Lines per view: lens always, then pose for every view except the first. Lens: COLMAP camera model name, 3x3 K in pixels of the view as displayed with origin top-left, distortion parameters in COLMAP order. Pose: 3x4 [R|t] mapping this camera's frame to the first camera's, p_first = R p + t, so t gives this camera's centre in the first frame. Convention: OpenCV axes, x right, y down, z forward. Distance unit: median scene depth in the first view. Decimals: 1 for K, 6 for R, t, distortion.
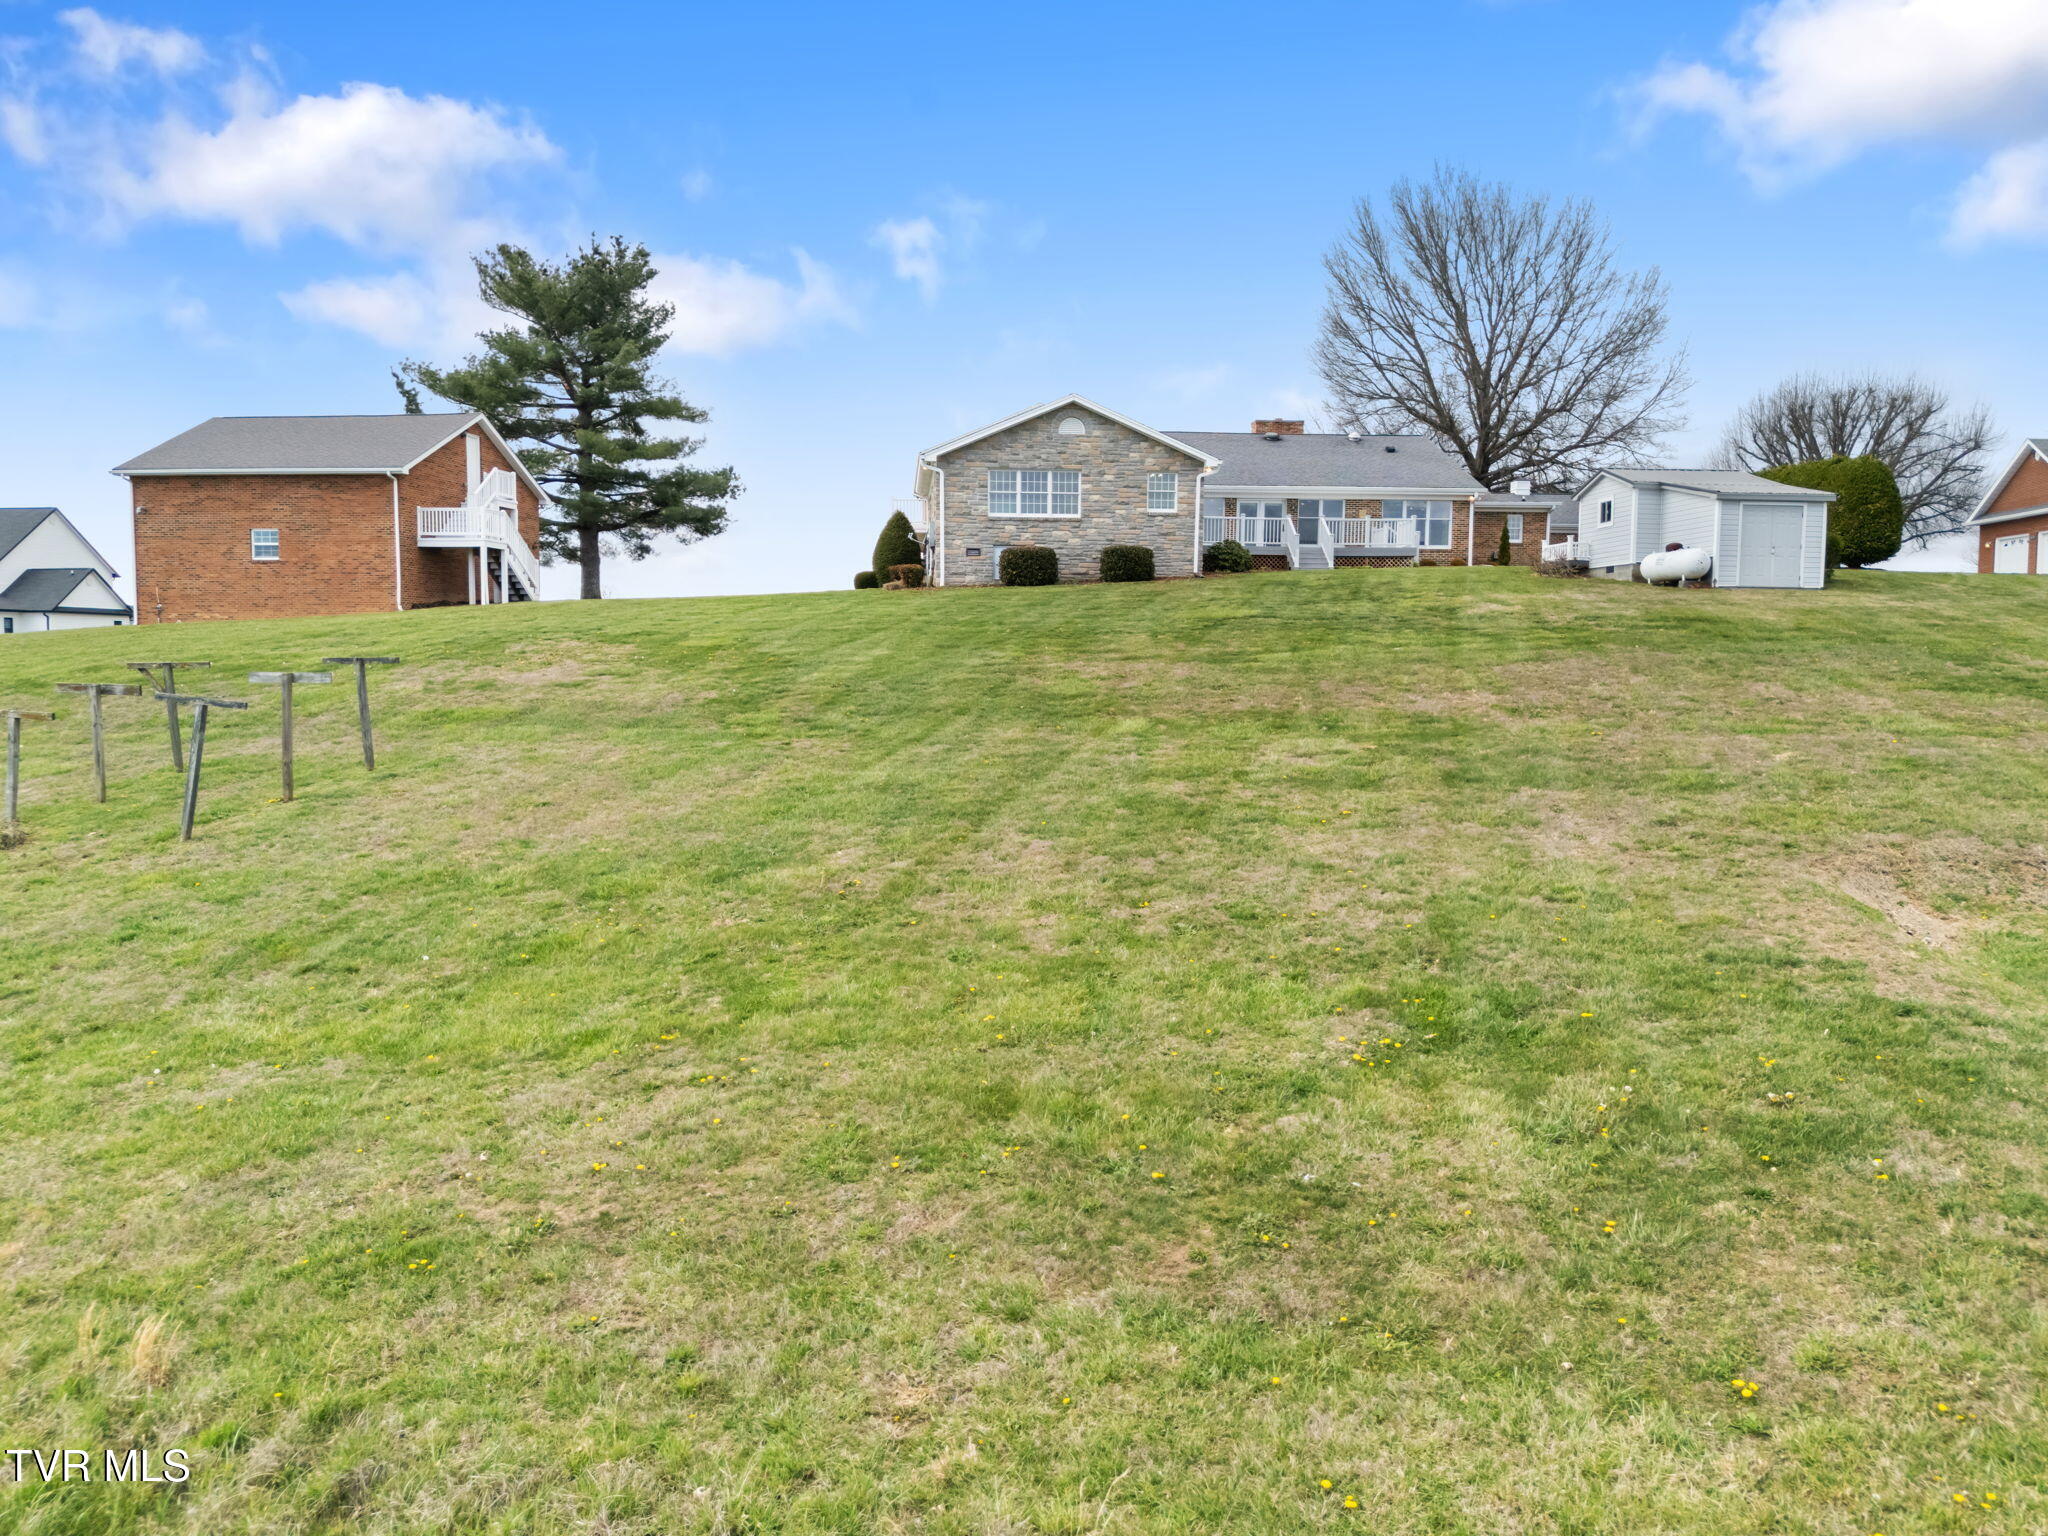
lens RADIAL K [[1544.5, 0, 1030.2], [0, 1544.5, 759.7], [0, 0, 1]] dist [0.067362, -0.044113]
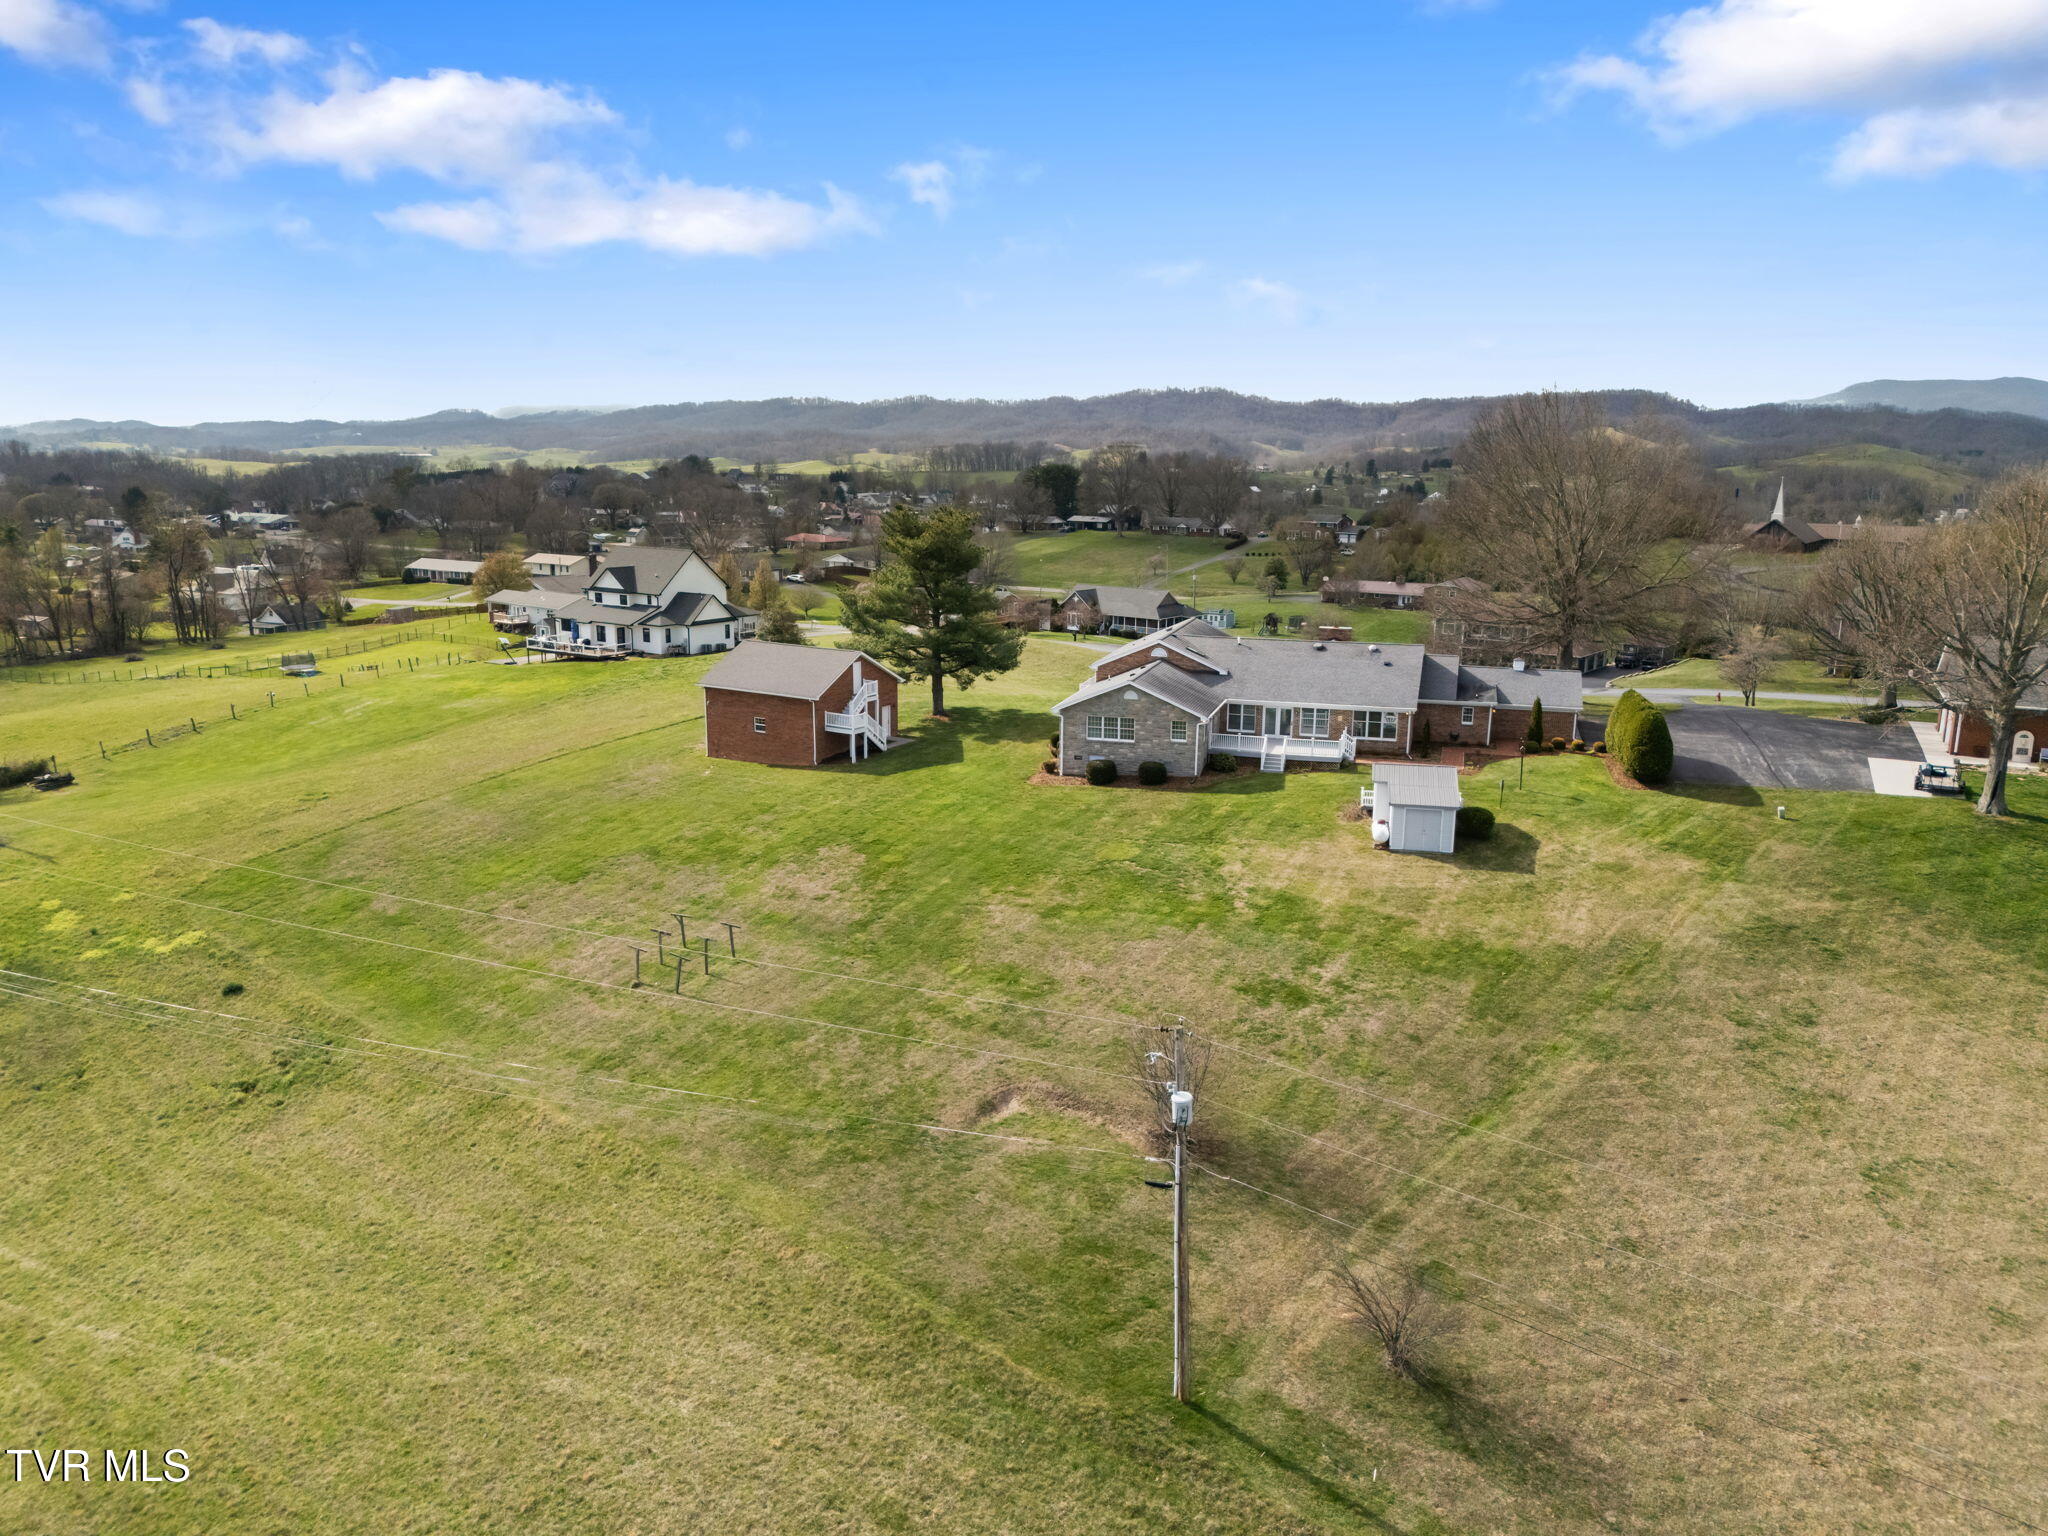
lens RADIAL K [[1544.5, 0, 1030.2], [0, 1544.5, 759.7], [0, 0, 1]] dist [0.067362, -0.044113]
pose [[0.934130, 0.071754, -0.349646, 0.516416], [-0.022721, 0.989552, 0.142374, -0.363540], [0.356209, -0.125051, 0.926001, -0.704047]]
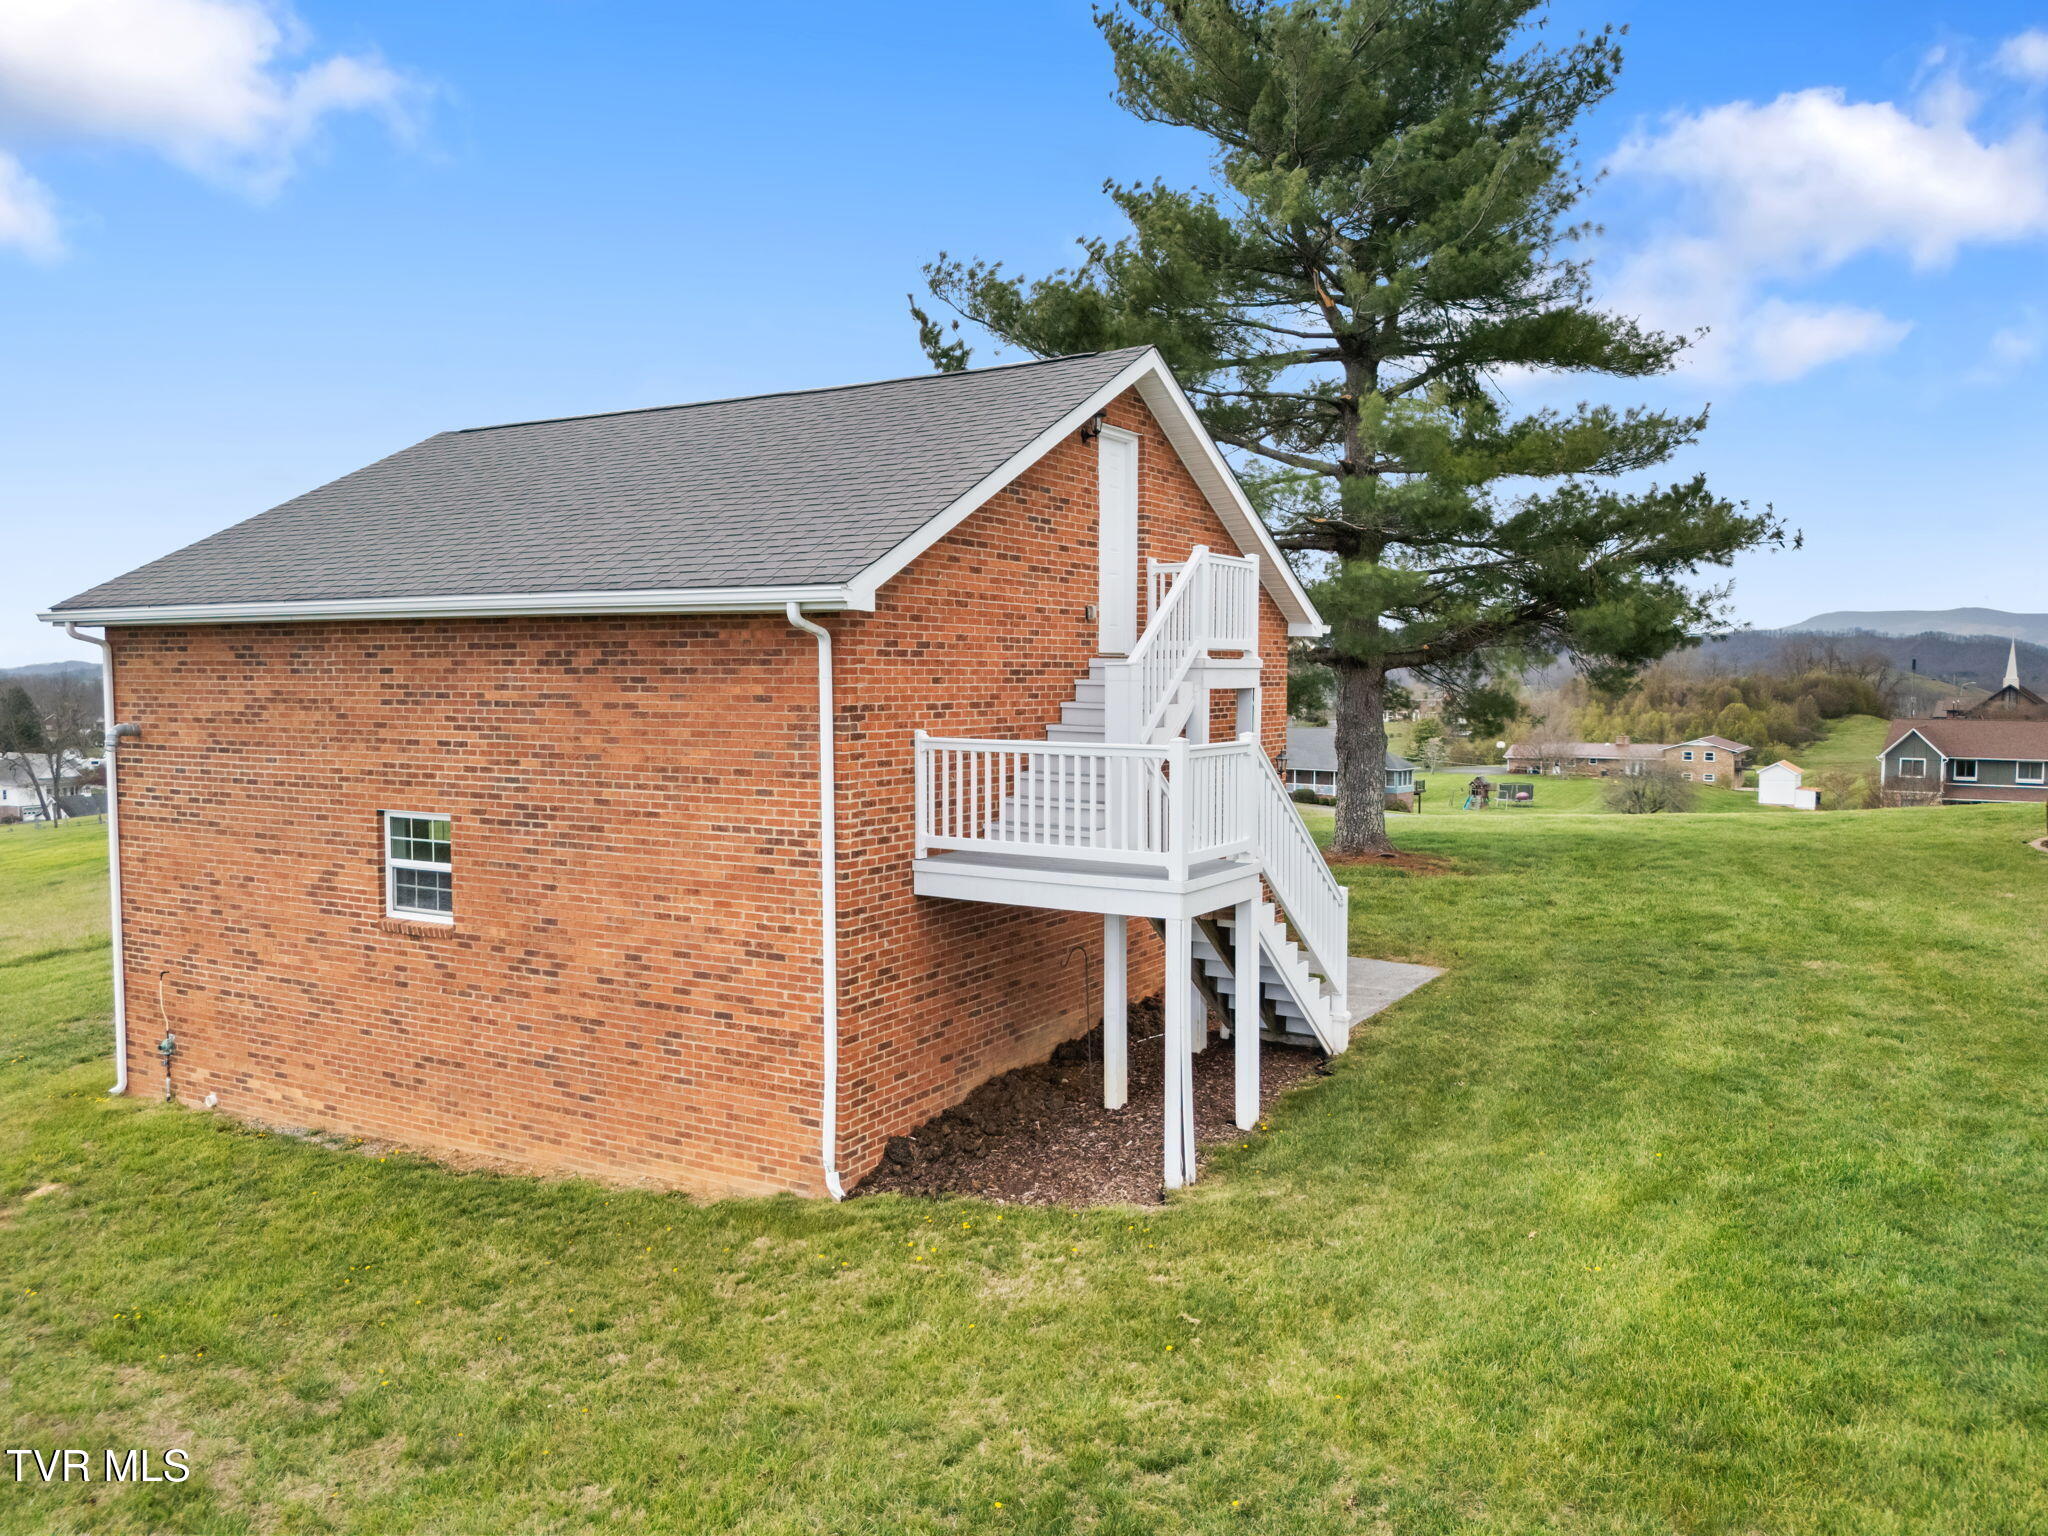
lens RADIAL K [[1544.5, 0, 1030.2], [0, 1544.5, 759.7], [0, 0, 1]] dist [0.067362, -0.044113]
pose [[0.936767, 0.012016, -0.349748, -0.272479], [-0.014255, 0.999891, -0.003830, -0.146990], [0.349664, 0.008574, 0.936836, 0.730000]]
